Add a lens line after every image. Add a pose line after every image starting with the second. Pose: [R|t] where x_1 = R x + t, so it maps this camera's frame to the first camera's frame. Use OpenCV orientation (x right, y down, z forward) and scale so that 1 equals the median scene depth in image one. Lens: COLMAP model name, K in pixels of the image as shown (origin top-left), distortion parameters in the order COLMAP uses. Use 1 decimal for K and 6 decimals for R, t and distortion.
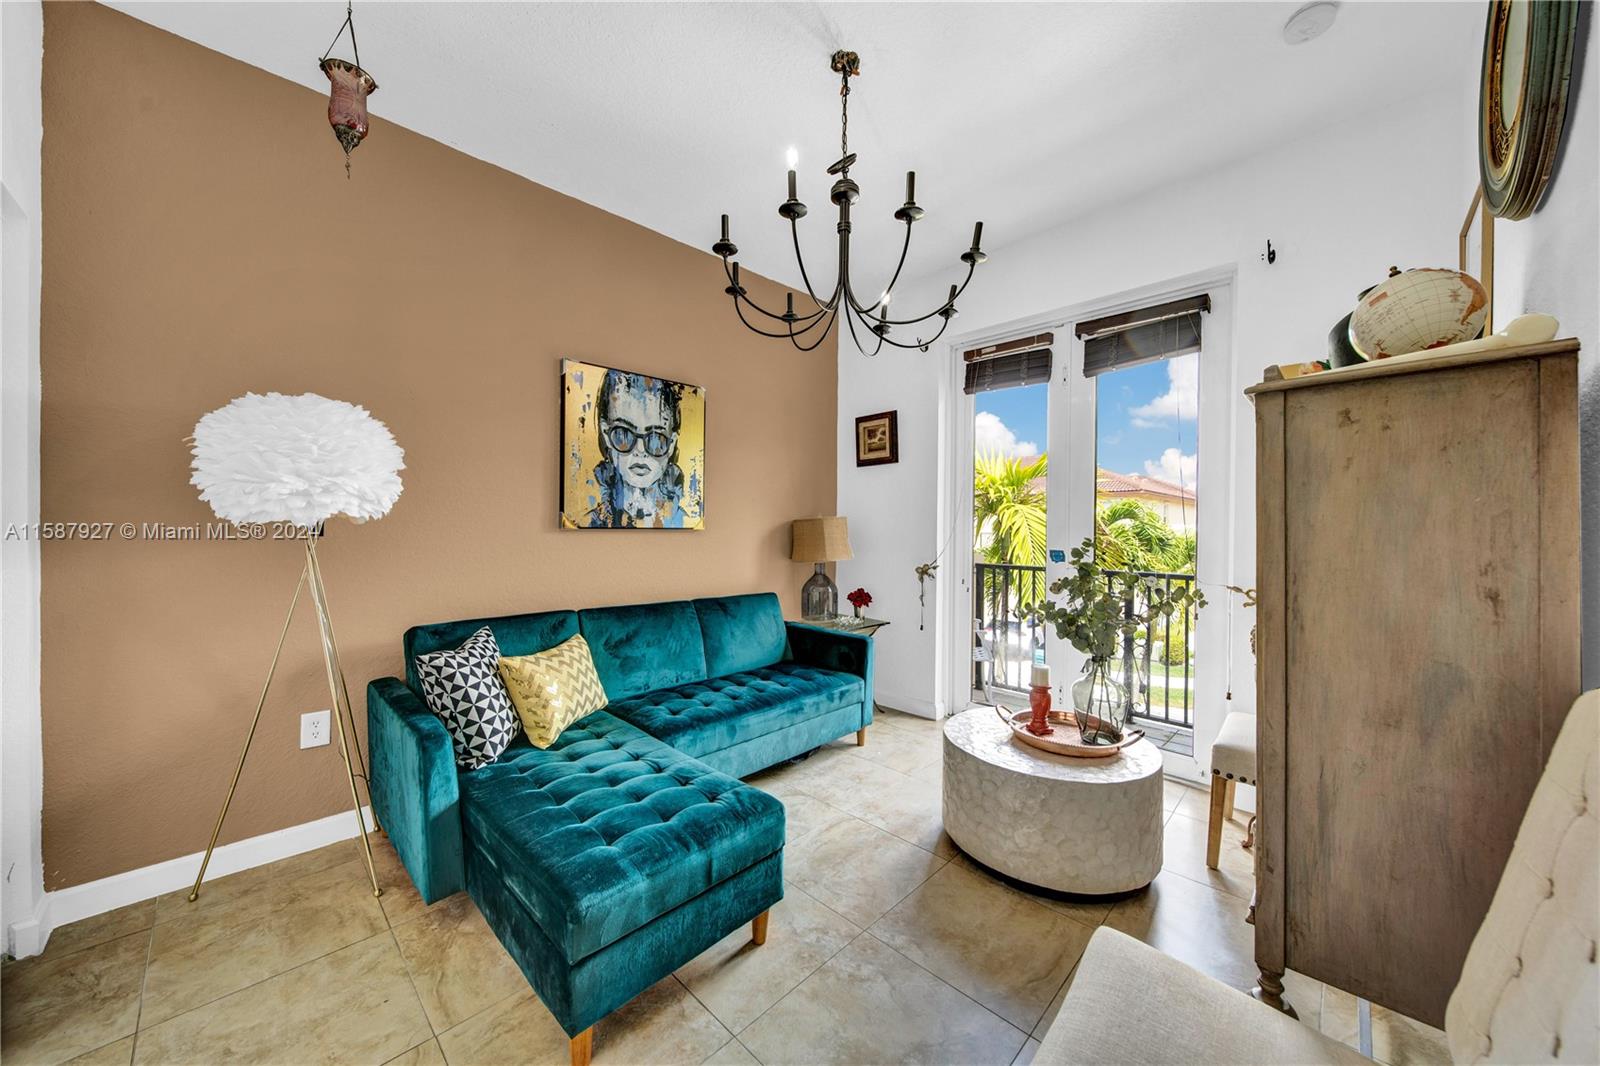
lens RADIAL K [[548.6, 0, 790.9], [0, 548.6, 530.7], [0, 0, 1]] dist [-0.000124, -0.002021]
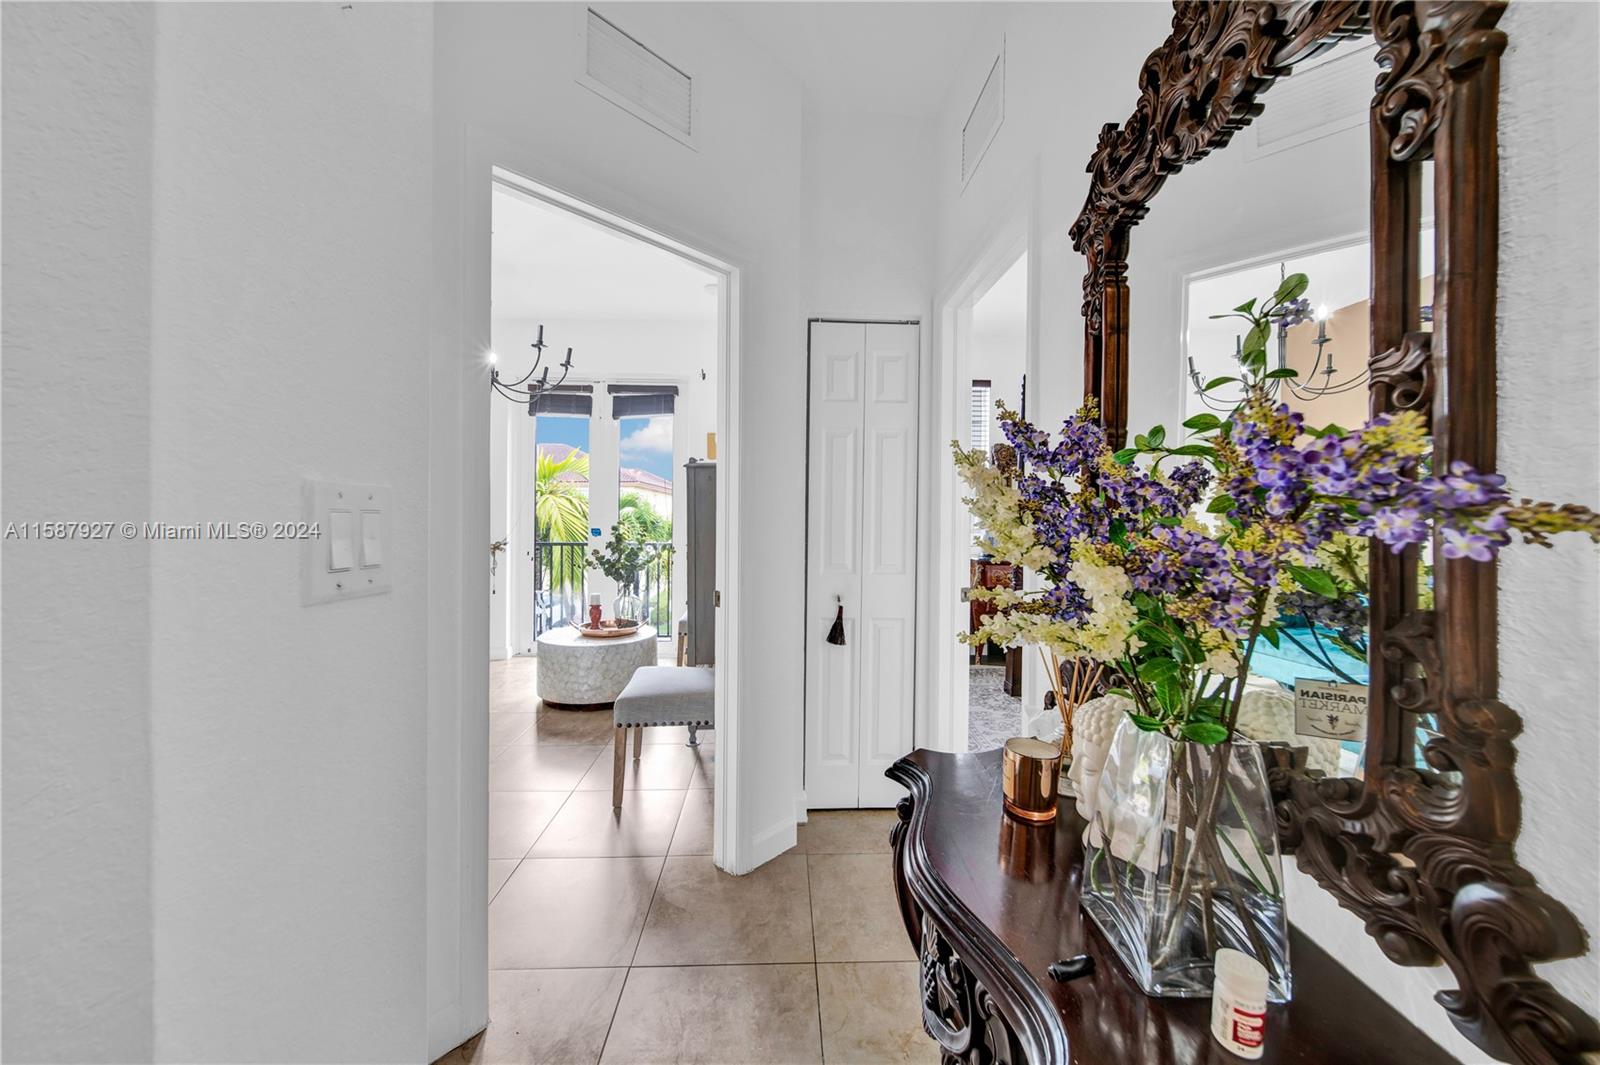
lens RADIAL K [[548.6, 0, 790.9], [0, 548.6, 530.2], [0, 0, 1]] dist [-0.000124, -0.002021]
pose [[0.659536, -0.011828, 0.751580, -0.444092], [-0.008429, 0.999697, 0.023130, 0.001227], [-0.751626, -0.021591, 0.659236, -0.609997]]
